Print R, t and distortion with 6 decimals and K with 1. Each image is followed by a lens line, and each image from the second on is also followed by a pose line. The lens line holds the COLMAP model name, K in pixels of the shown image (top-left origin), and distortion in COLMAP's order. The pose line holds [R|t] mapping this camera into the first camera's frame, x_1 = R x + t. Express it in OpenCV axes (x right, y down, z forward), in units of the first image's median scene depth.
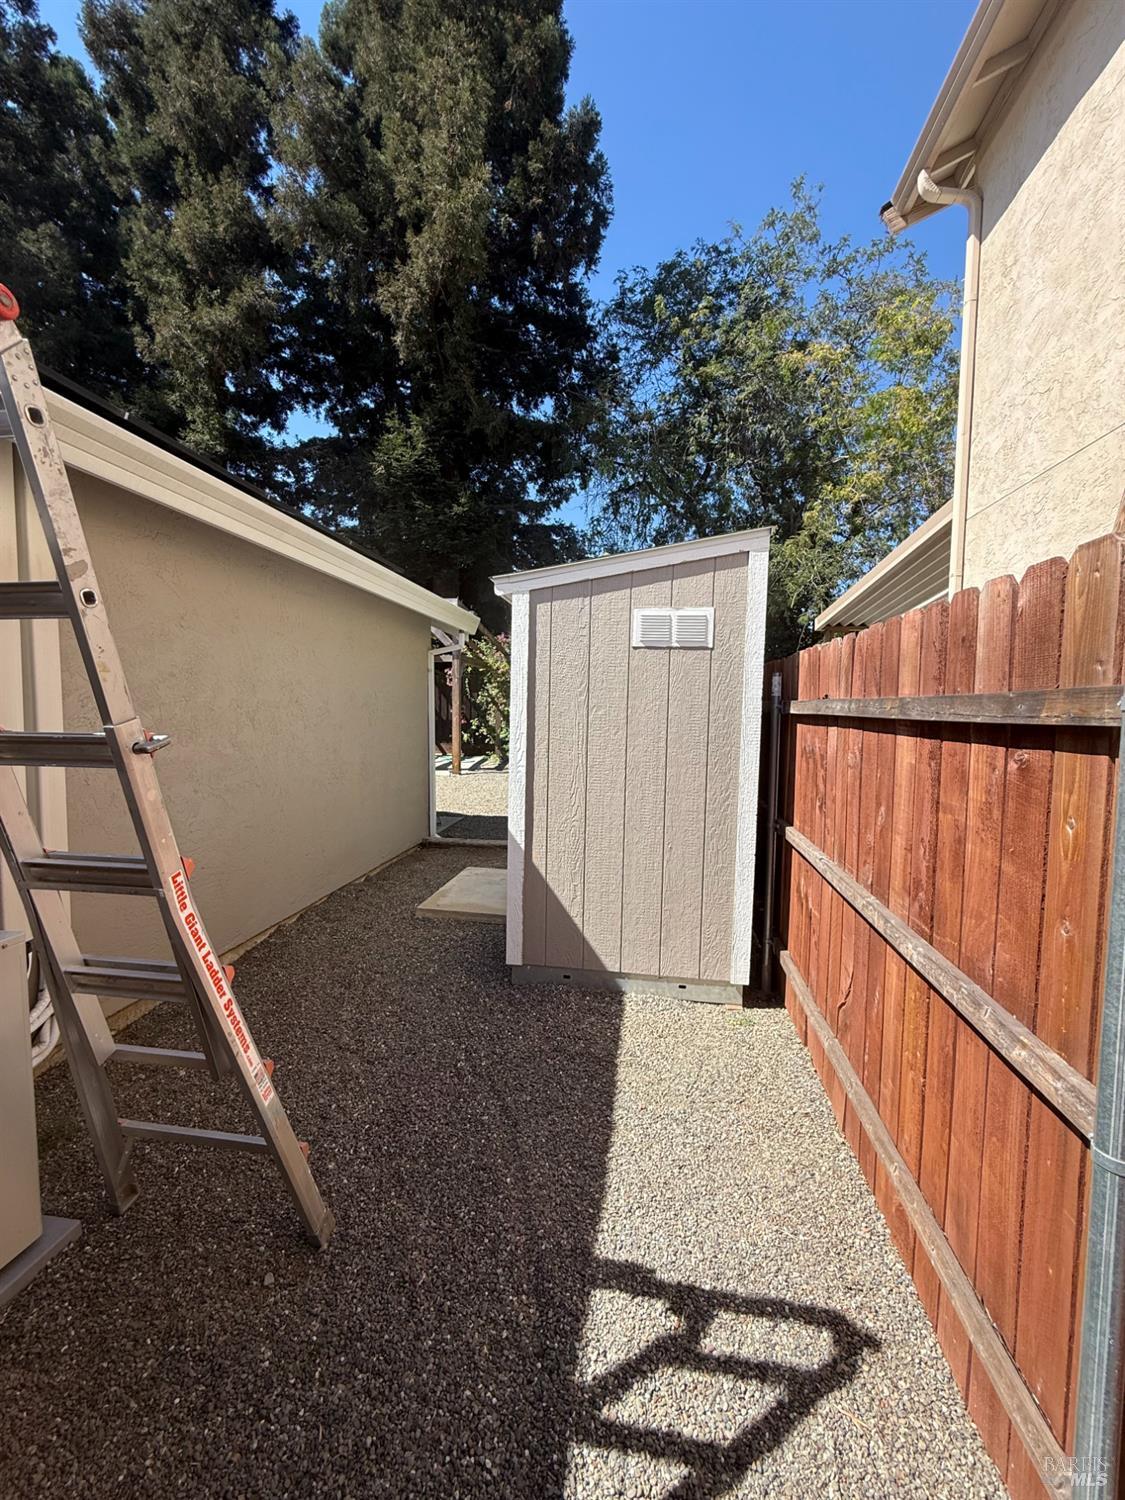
lens RADIAL K [[597.8, 0, 558.0], [0, 597.8, 742.9], [0, 0, 1]] dist [0.003096, 0.000112]
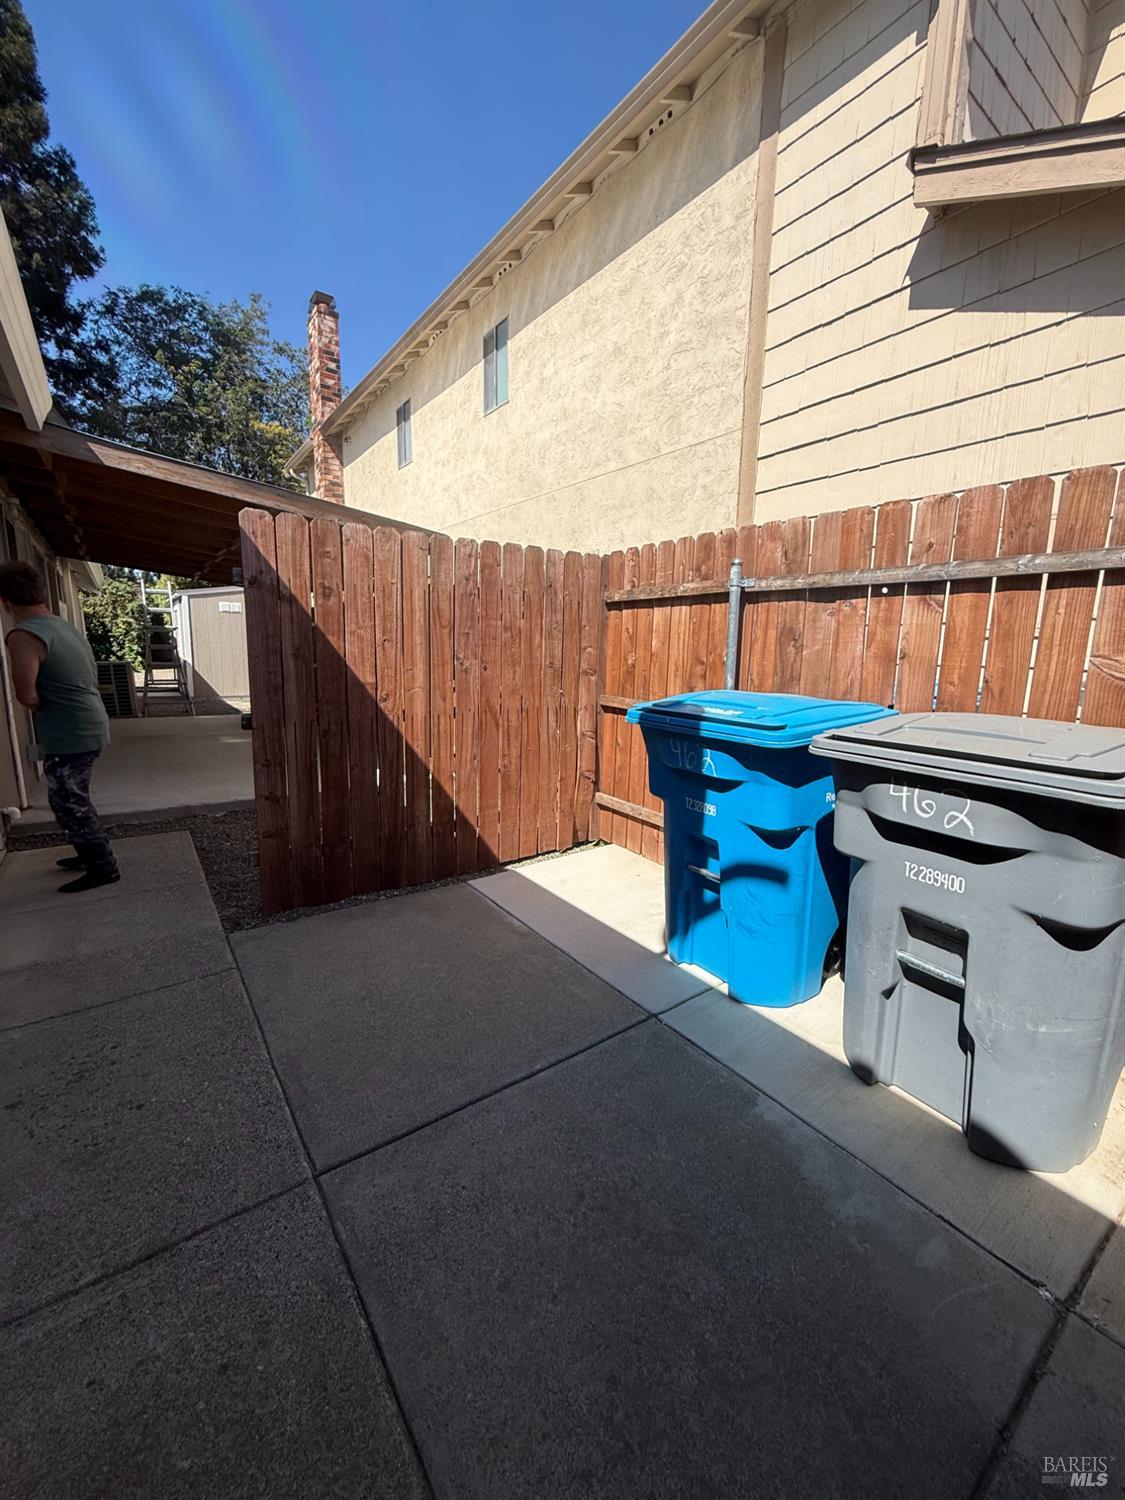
lens RADIAL K [[597.8, 0, 558.0], [0, 597.8, 742.9], [0, 0, 1]] dist [0.003096, 0.000112]
pose [[0.705171, -0.116177, 0.699454, -1.129549], [0.032365, 0.990731, 0.131927, 0.237845], [-0.708298, -0.070393, 0.702395, -3.301834]]
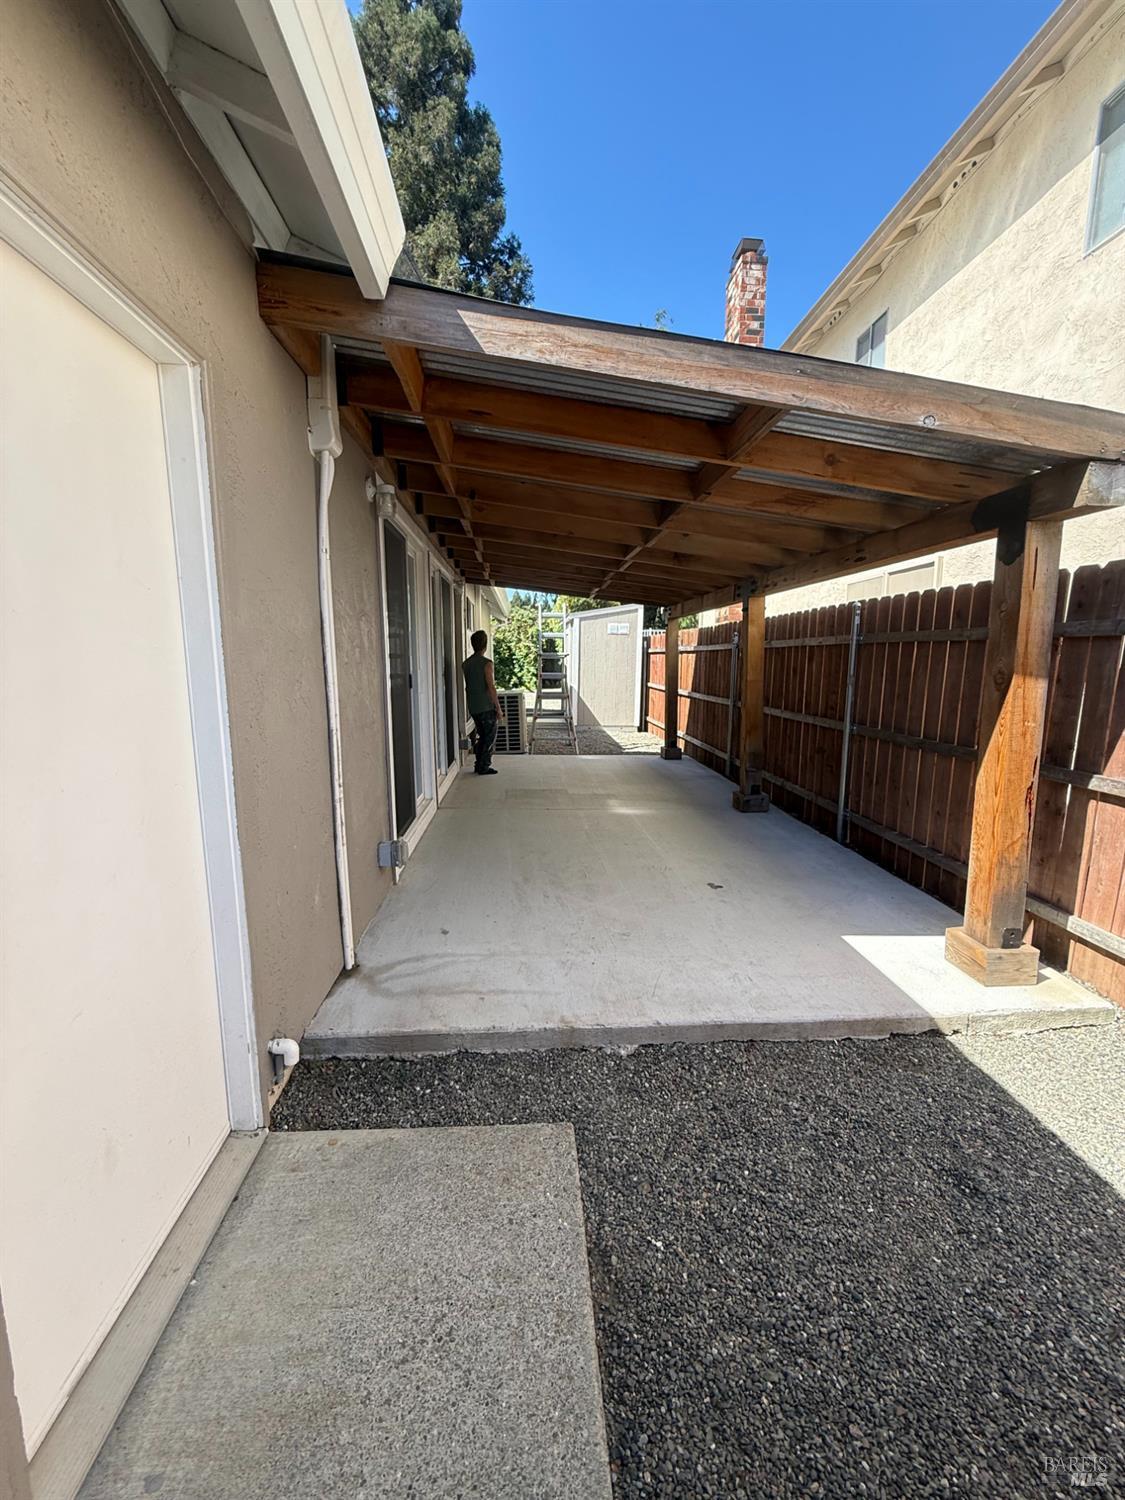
lens RADIAL K [[597.8, 0, 558.0], [0, 597.8, 742.9], [0, 0, 1]] dist [0.003096, 0.000112]
pose [[0.975971, -0.043597, 0.213497, -0.950907], [0.024102, 0.995367, 0.093081, 0.148248], [-0.216566, -0.085699, 0.972499, -2.462296]]
